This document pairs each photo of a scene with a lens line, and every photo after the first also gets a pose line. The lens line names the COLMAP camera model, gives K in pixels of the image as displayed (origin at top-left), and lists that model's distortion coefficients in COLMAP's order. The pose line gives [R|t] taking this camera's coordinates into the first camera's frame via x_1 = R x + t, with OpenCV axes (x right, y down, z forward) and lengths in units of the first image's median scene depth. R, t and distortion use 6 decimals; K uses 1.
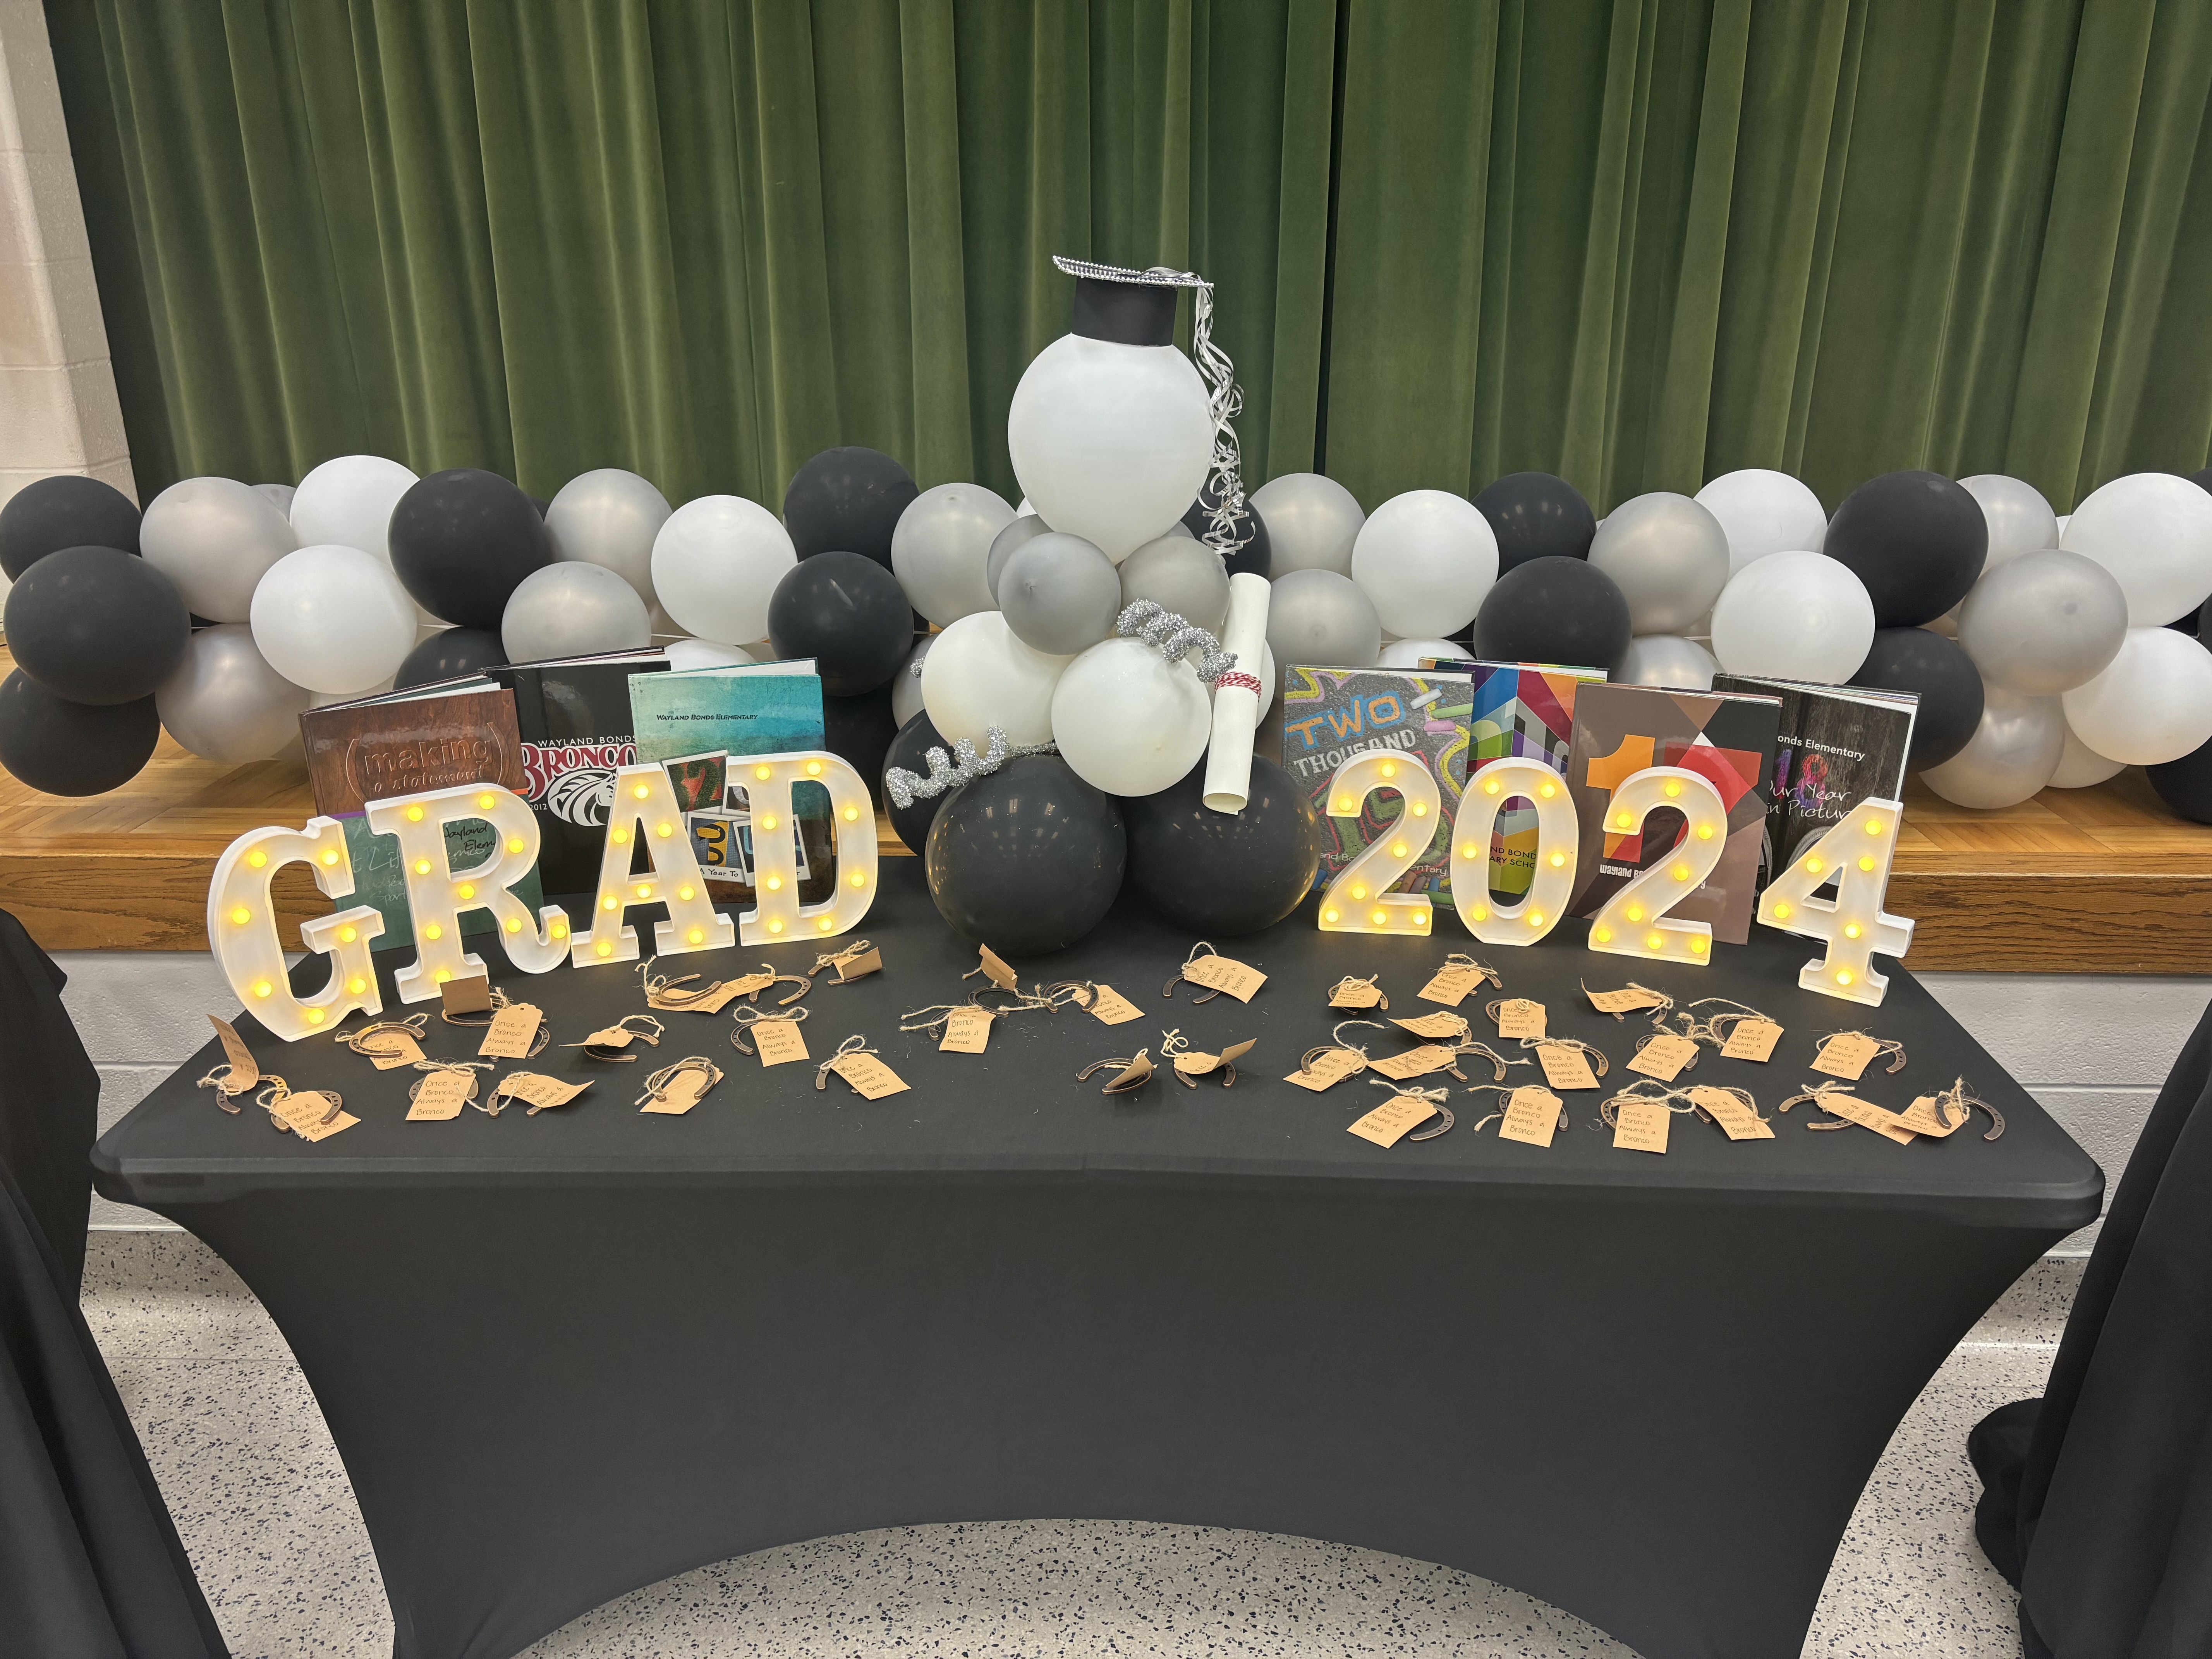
lens RADIAL K [[1715.7, 0, 1106.0], [0, 1715.7, 829.5], [0, 0, 1]] dist [0.065007, -0.076215]
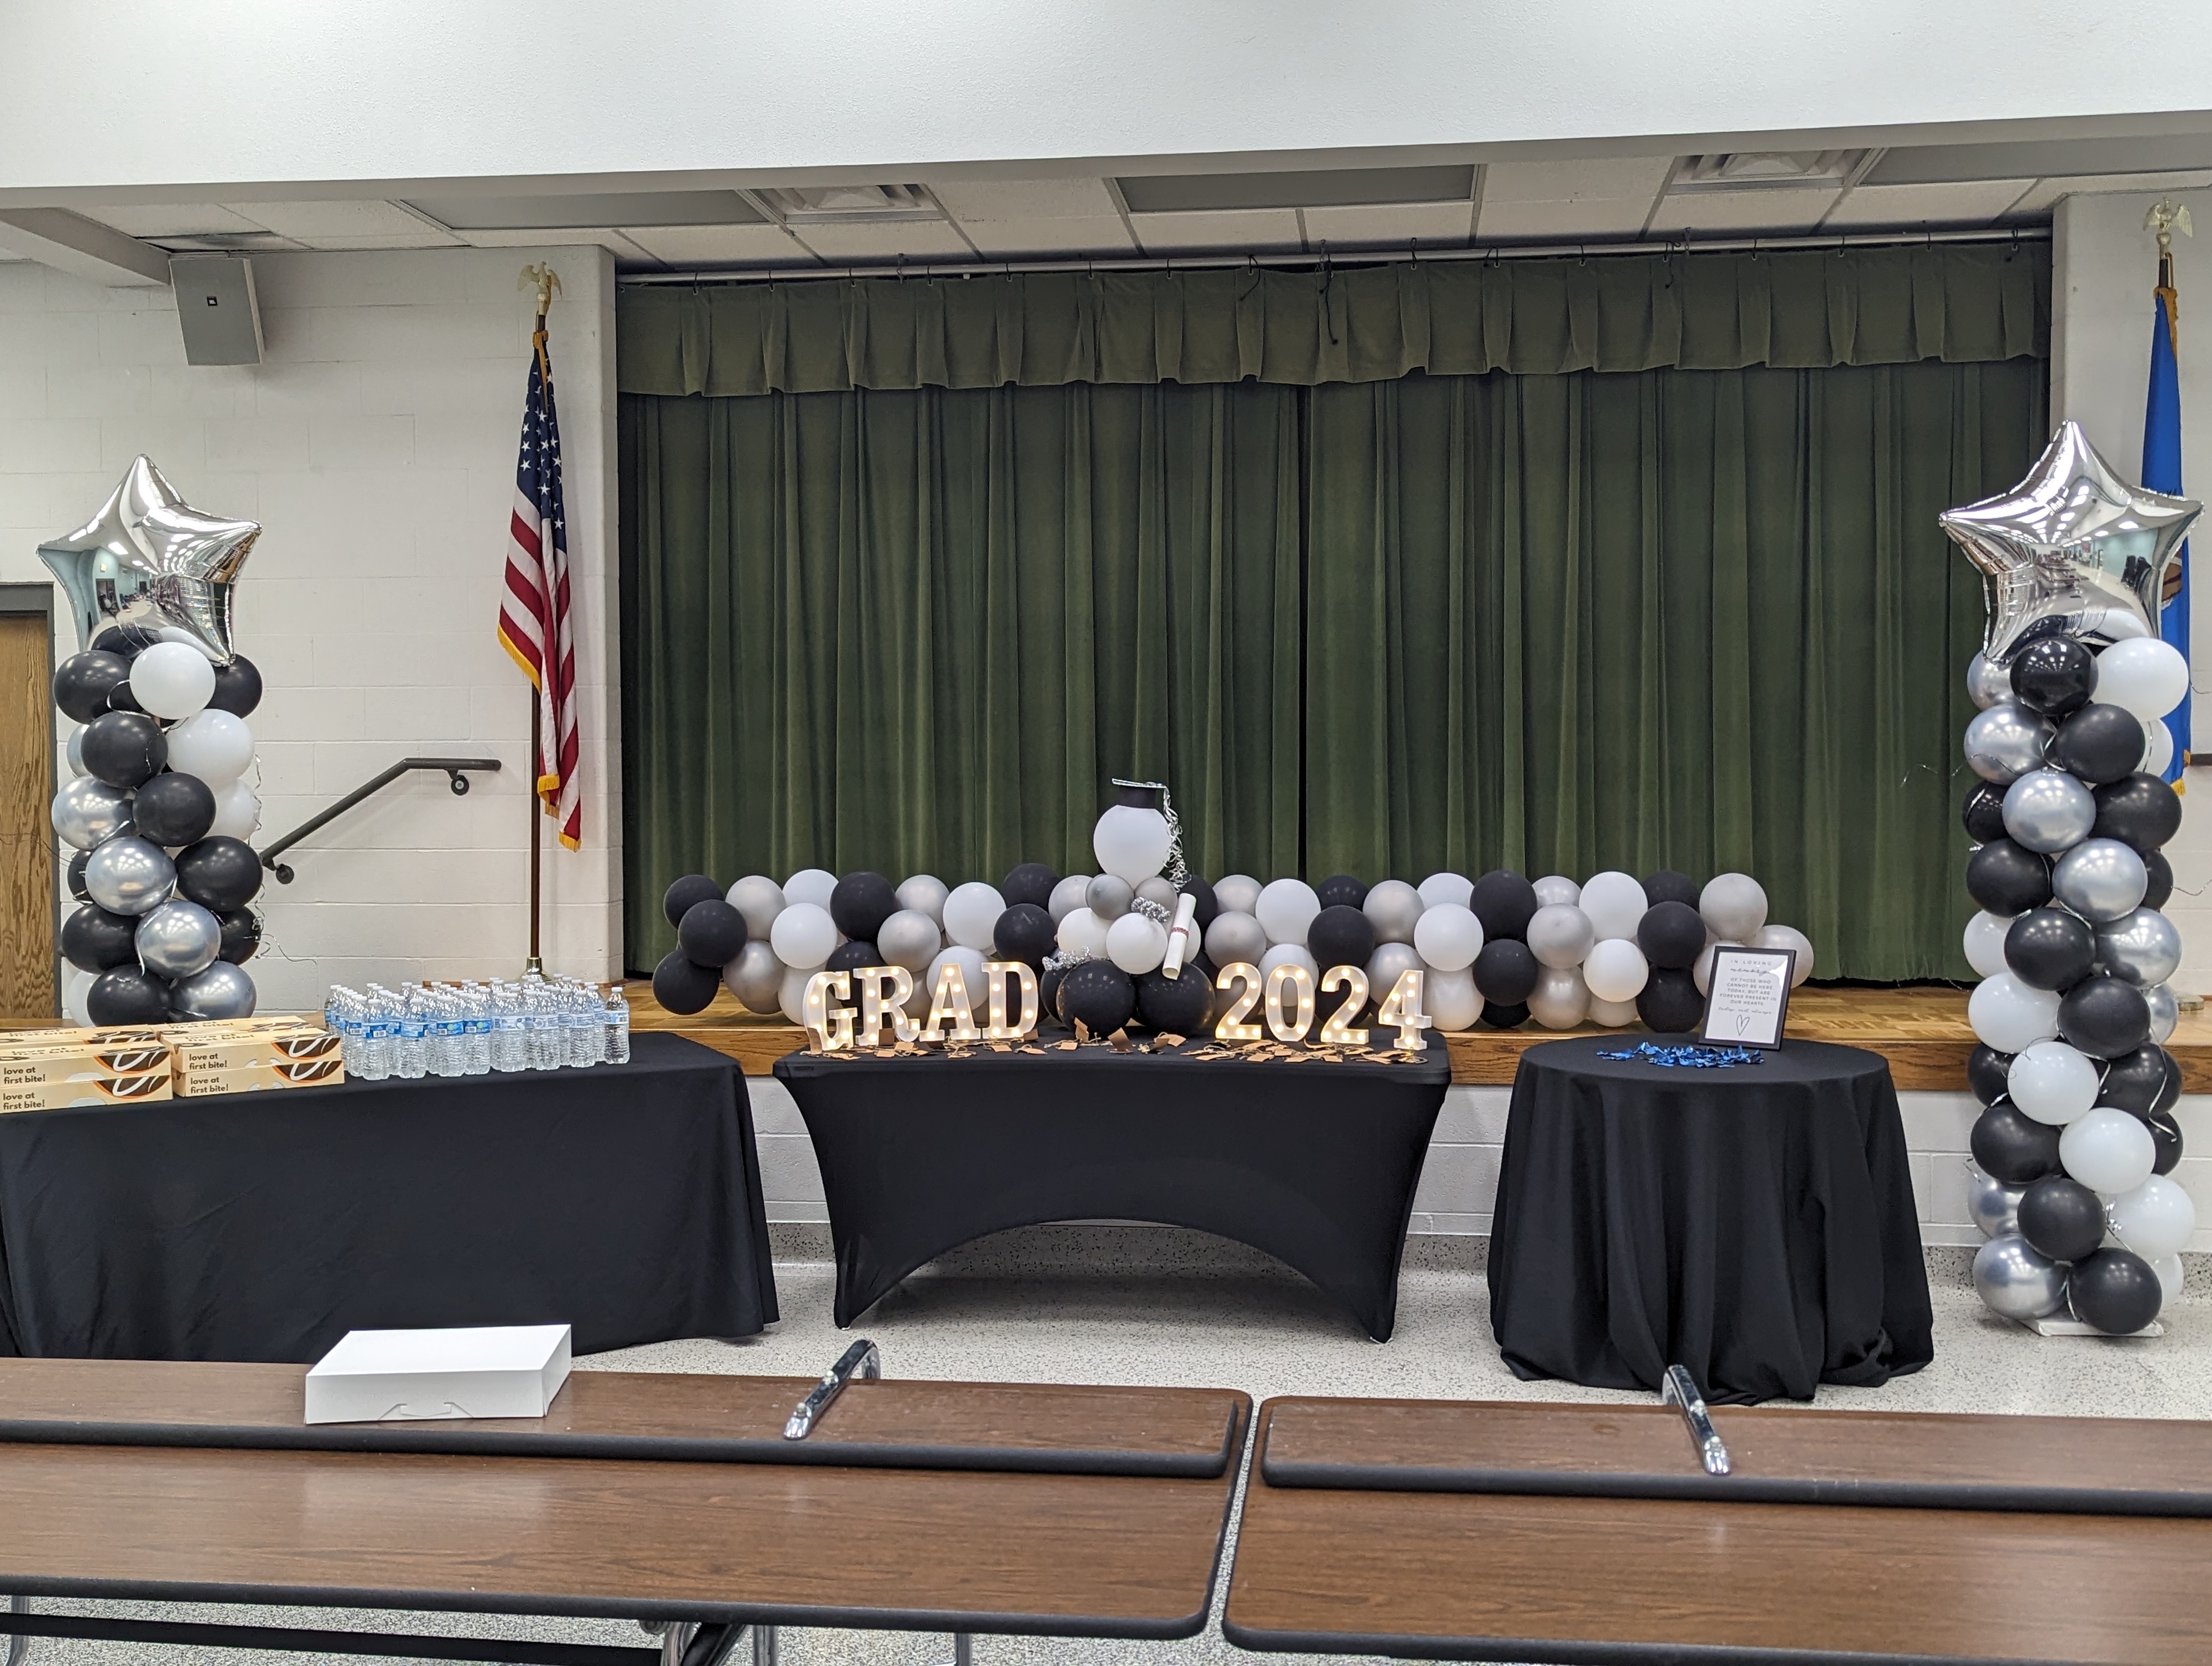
lens RADIAL K [[1551.2, 0, 1106.0], [0, 1551.2, 833.0], [0, 0, 1]] dist [0.042609, -0.001630]
pose [[0.995913, -0.002984, -0.090274, 0.172448], [-0.023775, 0.955548, -0.293875, 0.442412], [0.087138, 0.294820, 0.951571, -1.228035]]
